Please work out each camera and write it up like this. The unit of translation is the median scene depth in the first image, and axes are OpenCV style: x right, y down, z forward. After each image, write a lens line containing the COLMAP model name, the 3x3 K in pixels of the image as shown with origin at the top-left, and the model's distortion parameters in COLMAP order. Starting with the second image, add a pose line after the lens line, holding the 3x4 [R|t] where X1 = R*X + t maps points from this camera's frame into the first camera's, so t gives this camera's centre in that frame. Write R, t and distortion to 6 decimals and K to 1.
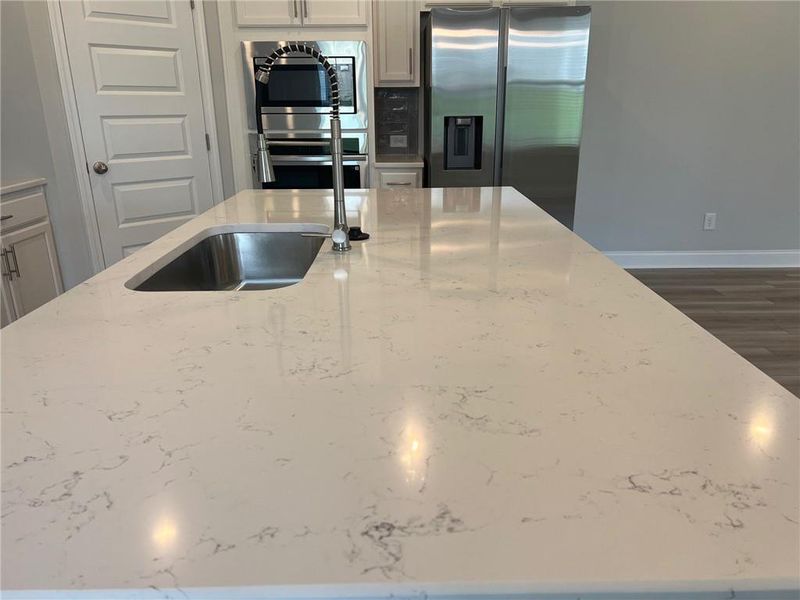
lens RADIAL K [[598.4, 0, 401.1], [0, 598.4, 301.9], [0, 0, 1]] dist [0.062981, -0.064935]
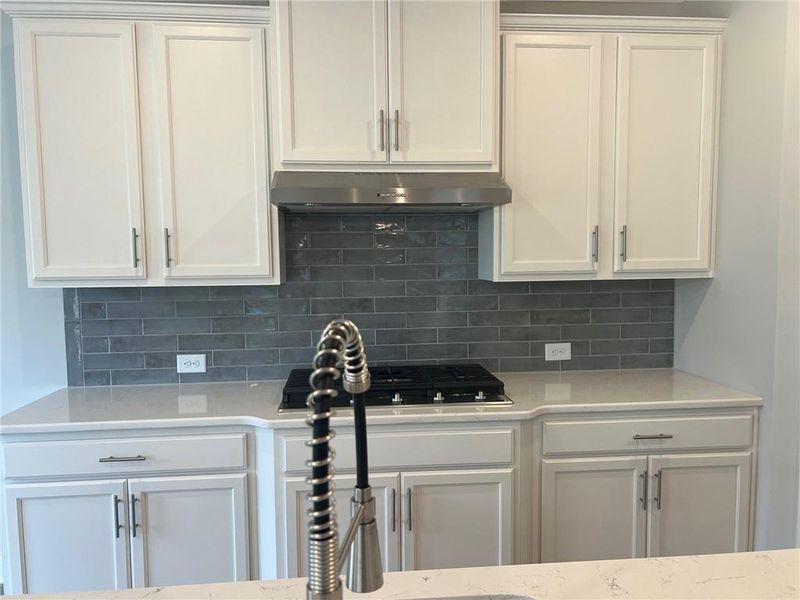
lens RADIAL K [[598.4, 0, 406.4], [0, 598.4, 301.9], [0, 0, 1]] dist [0.062981, -0.064935]
pose [[0.083803, 0.079481, -0.993308, 0.098585], [-0.305469, 0.950872, 0.050314, -0.191887], [0.948507, 0.299208, 0.103965, 0.406785]]
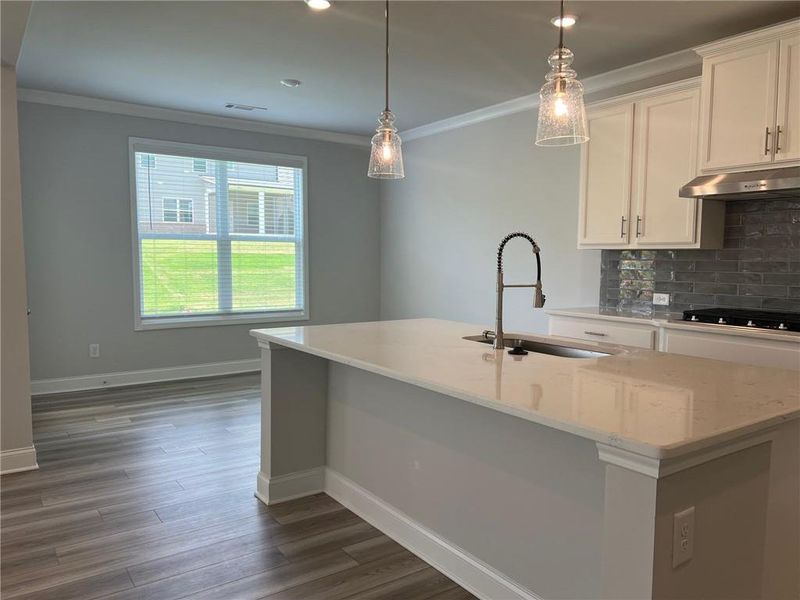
lens RADIAL K [[598.4, 0, 402.8], [0, 598.4, 303.1], [0, 0, 1]] dist [0.062981, -0.064935]
pose [[-0.827094, 0.042679, -0.560441, 0.455408], [-0.181981, 0.923070, 0.338859, -0.311888], [0.531788, 0.382258, -0.755699, 0.909251]]
